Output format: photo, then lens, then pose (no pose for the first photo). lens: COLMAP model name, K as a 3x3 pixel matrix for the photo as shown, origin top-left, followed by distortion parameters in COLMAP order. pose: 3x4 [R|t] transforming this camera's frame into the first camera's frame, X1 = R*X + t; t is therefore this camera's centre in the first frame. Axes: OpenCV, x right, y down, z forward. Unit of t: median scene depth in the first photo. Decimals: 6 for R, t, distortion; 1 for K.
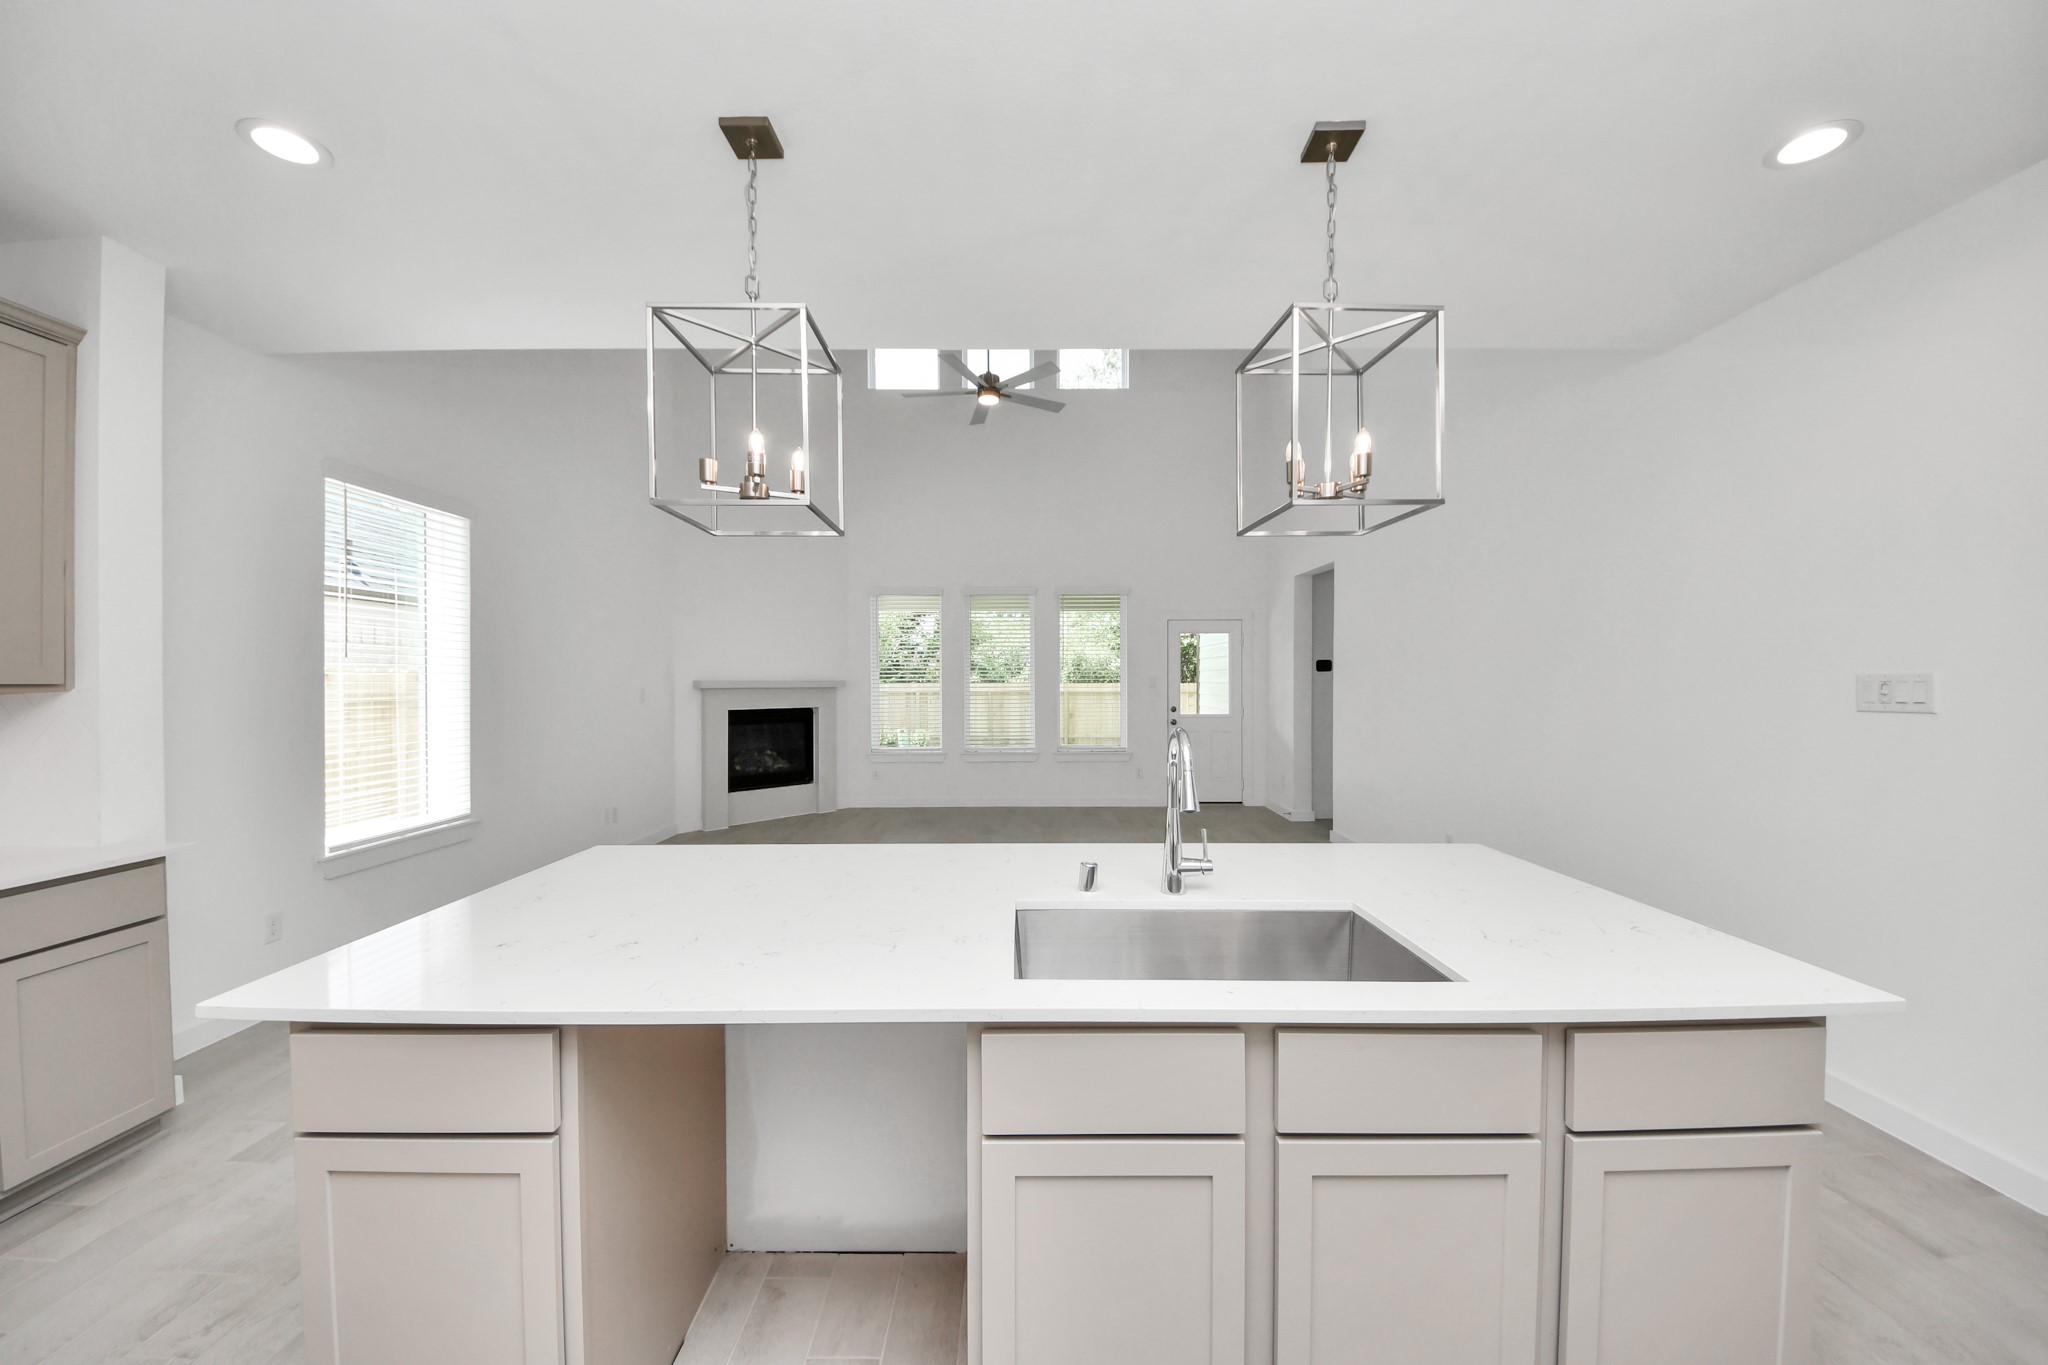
lens RADIAL K [[719.6, 0, 1040.3], [0, 719.6, 672.2], [0, 0, 1]] dist [-0.000023, -0.000006]
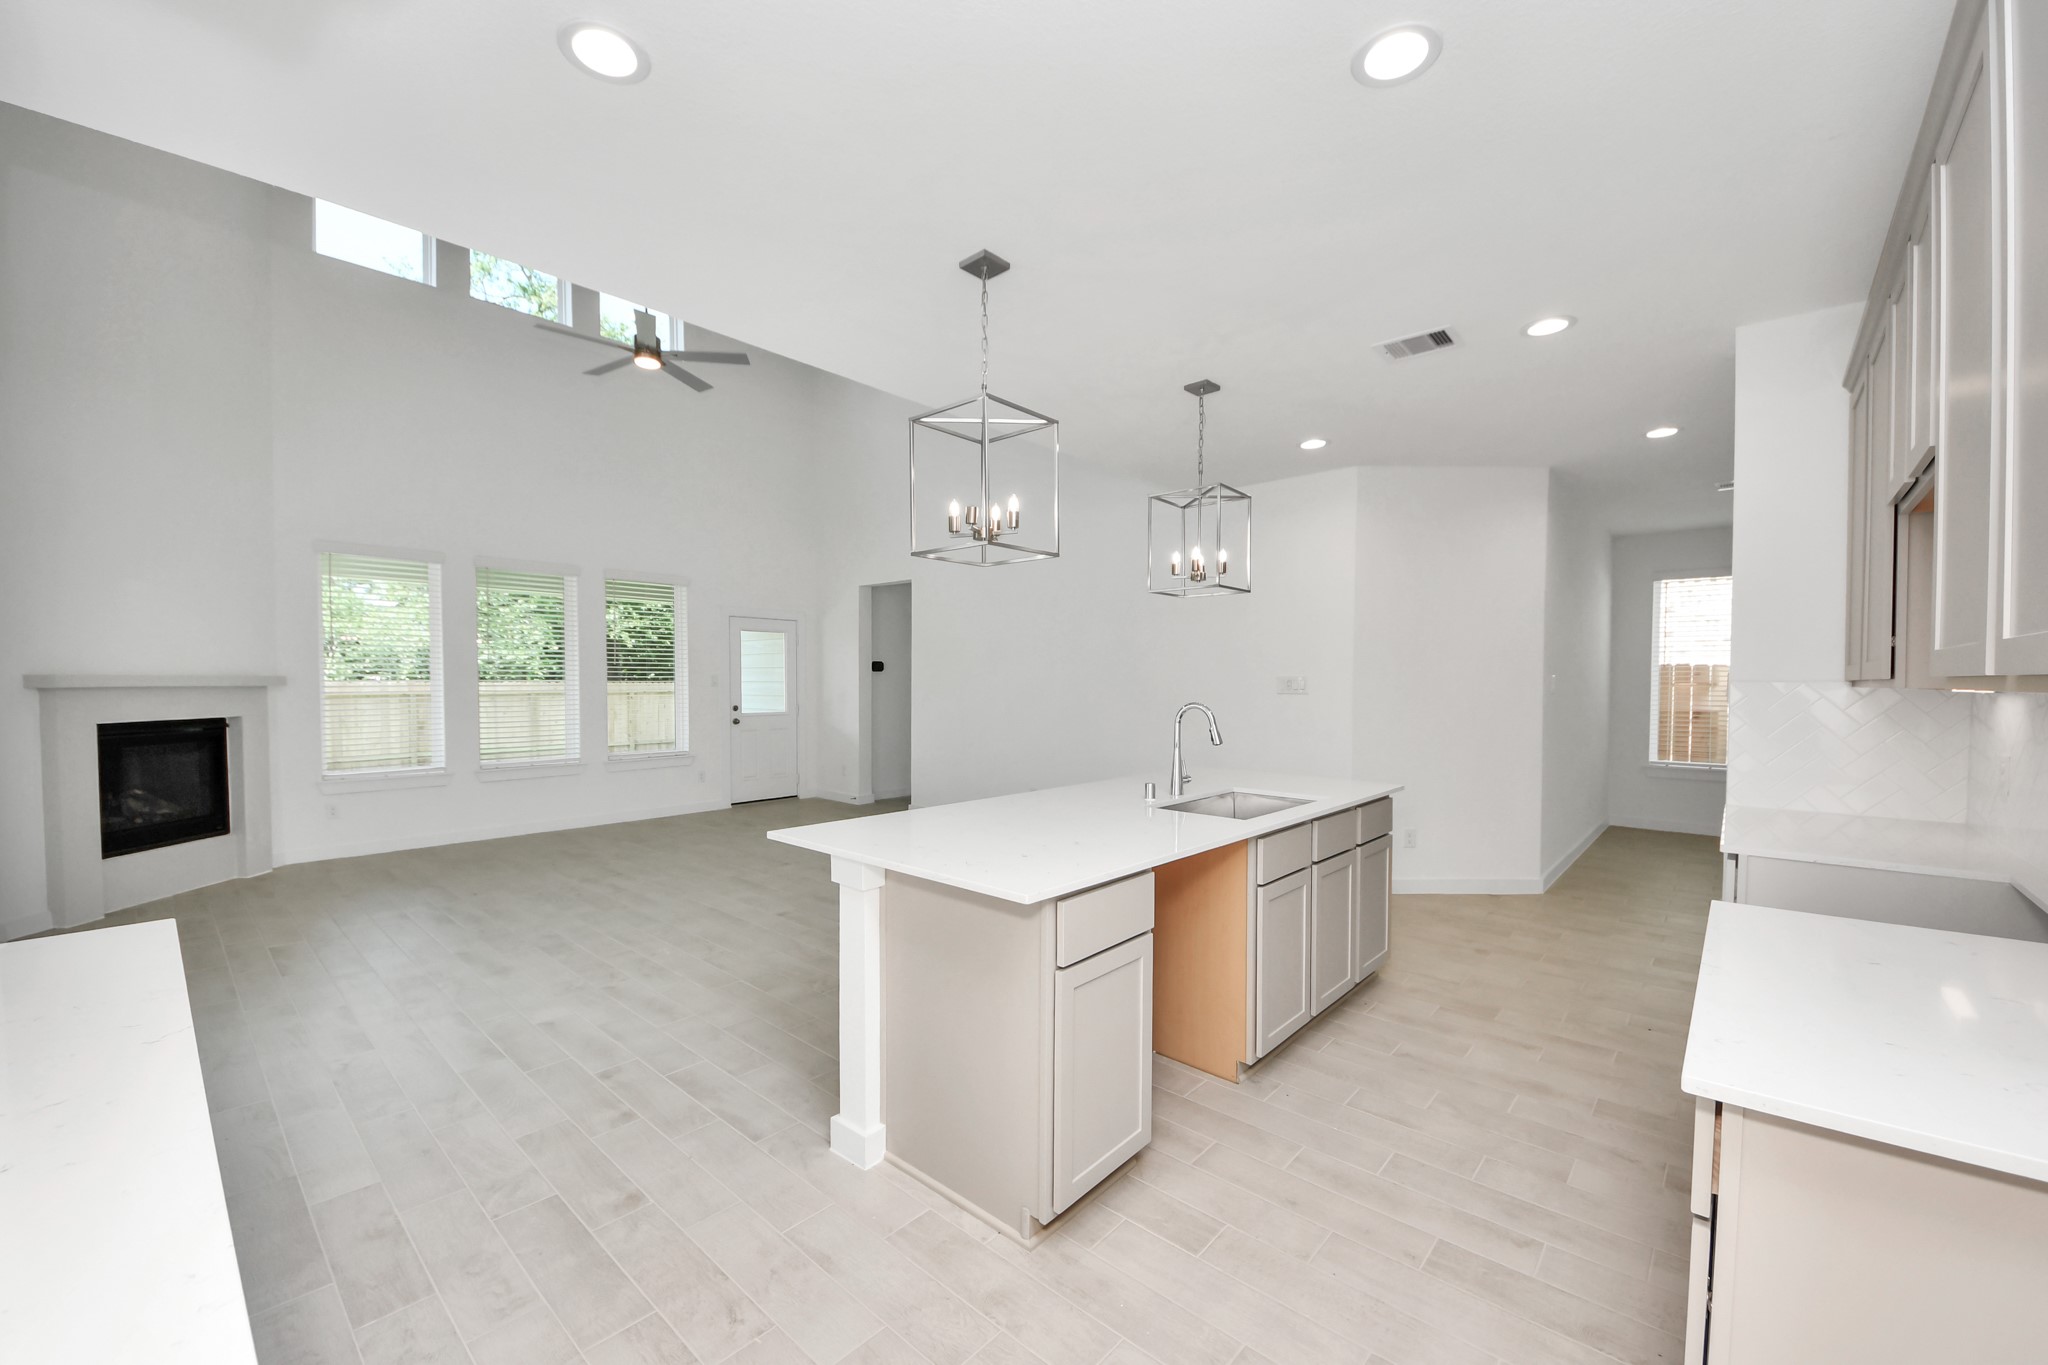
lens RADIAL K [[778.9, 0, 1027.3], [0, 778.9, 675.2], [0, 0, 1]] dist [0.018313, -0.015856]
pose [[0.670515, 0.009184, 0.741839, -0.359059], [-0.013196, 0.999913, -0.000451, 0.002259], [-0.741779, -0.009486, 0.670578, -0.005768]]
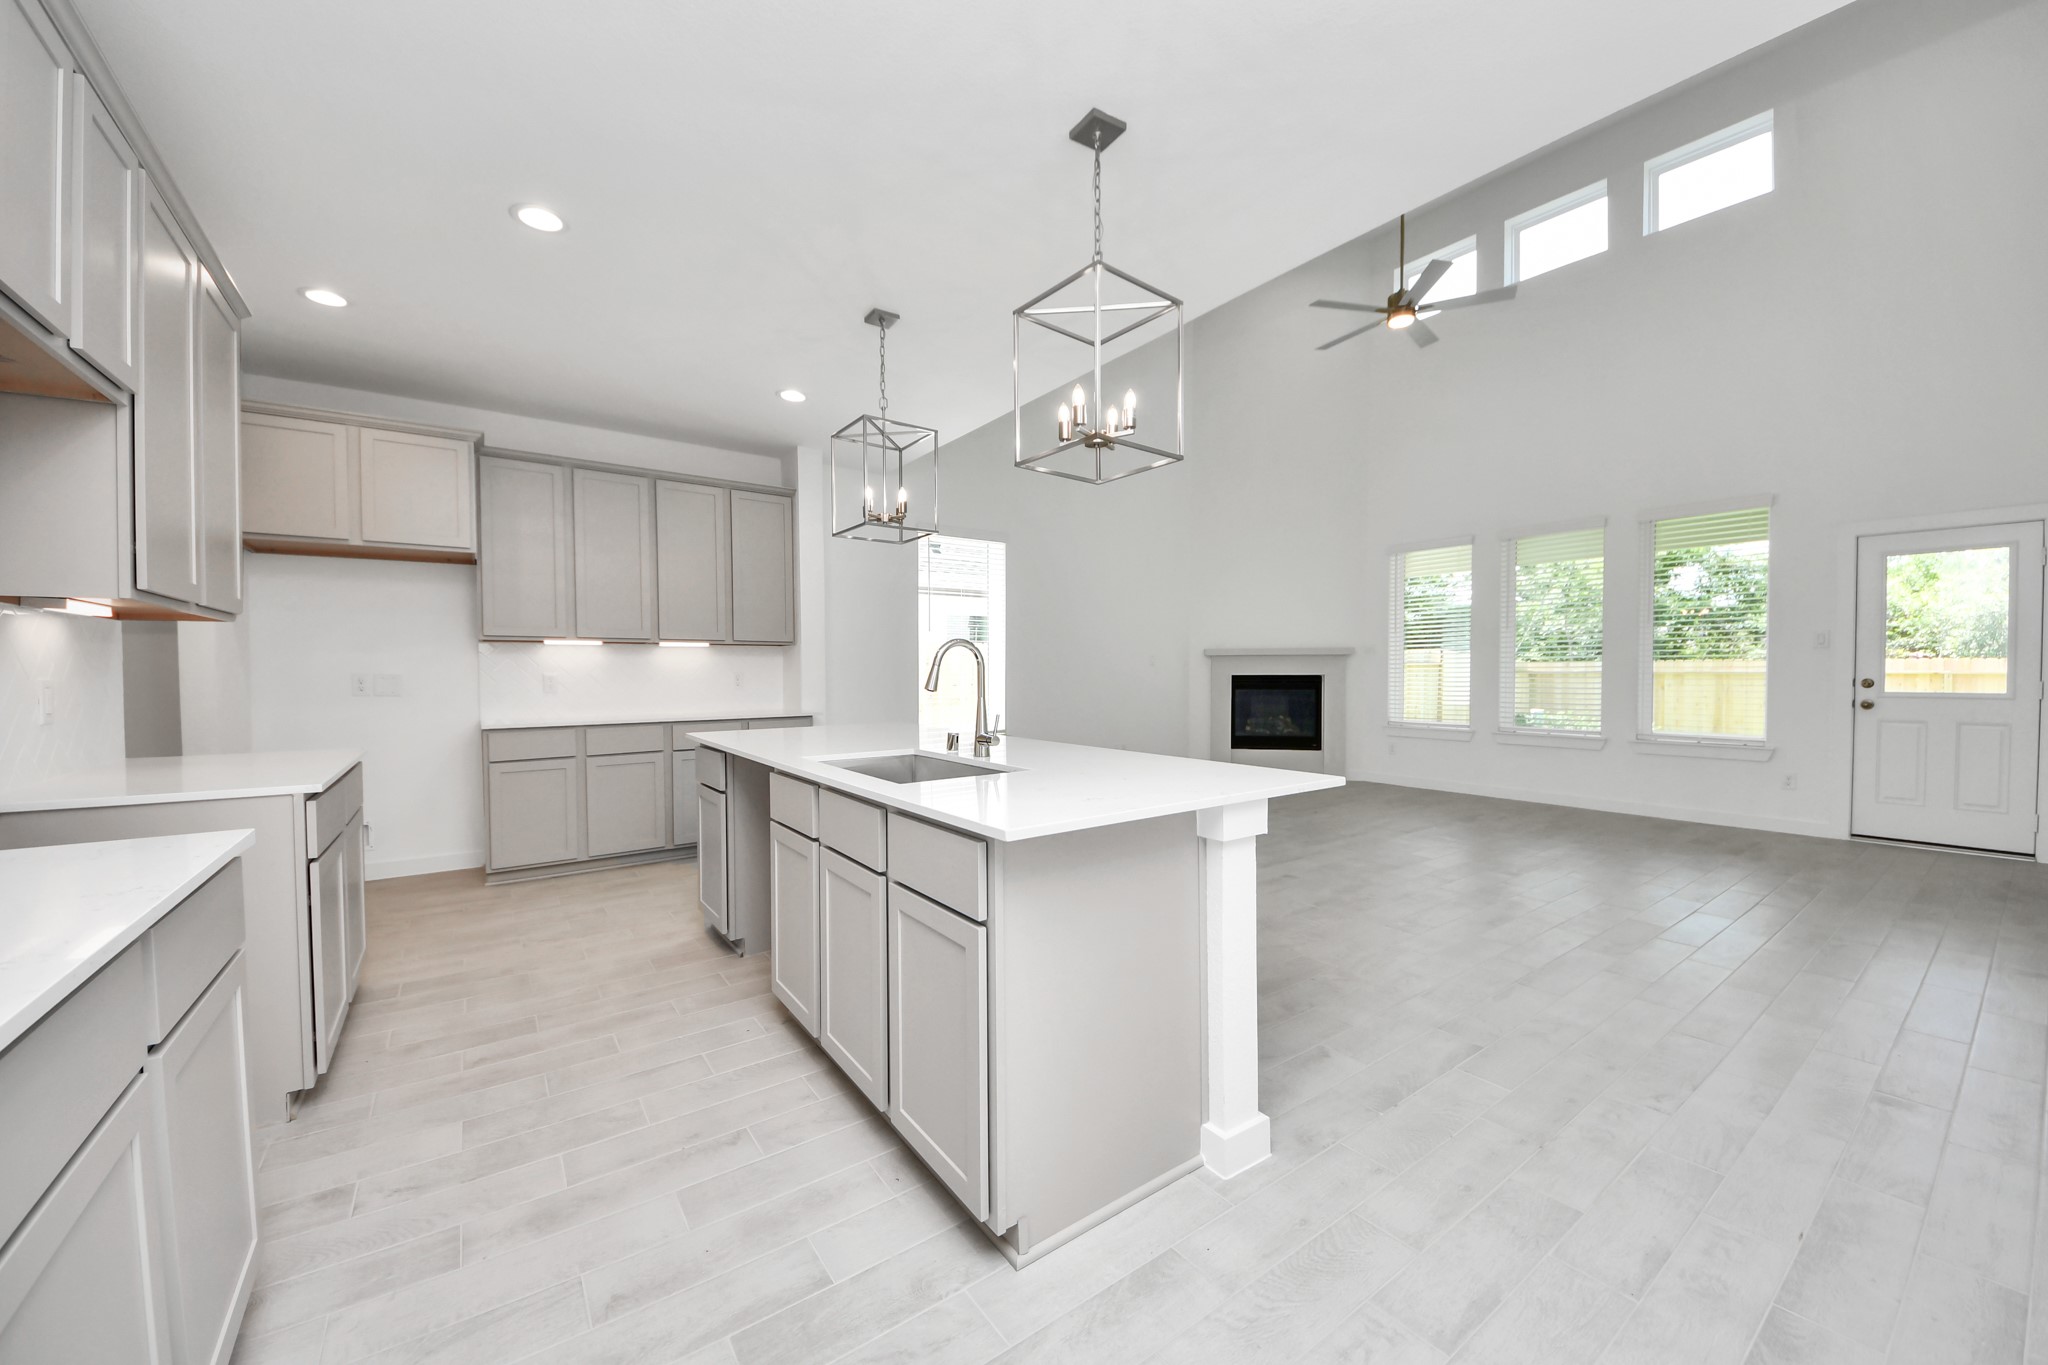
lens RADIAL K [[778.9, 0, 1027.3], [0, 778.9, 675.2], [0, 0, 1]] dist [0.018313, -0.015856]
pose [[0.580722, 0.006843, -0.814073, 0.328986], [0.010996, 0.999808, 0.016248, 0.027872], [0.814028, -0.018387, 0.580535, 0.043596]]
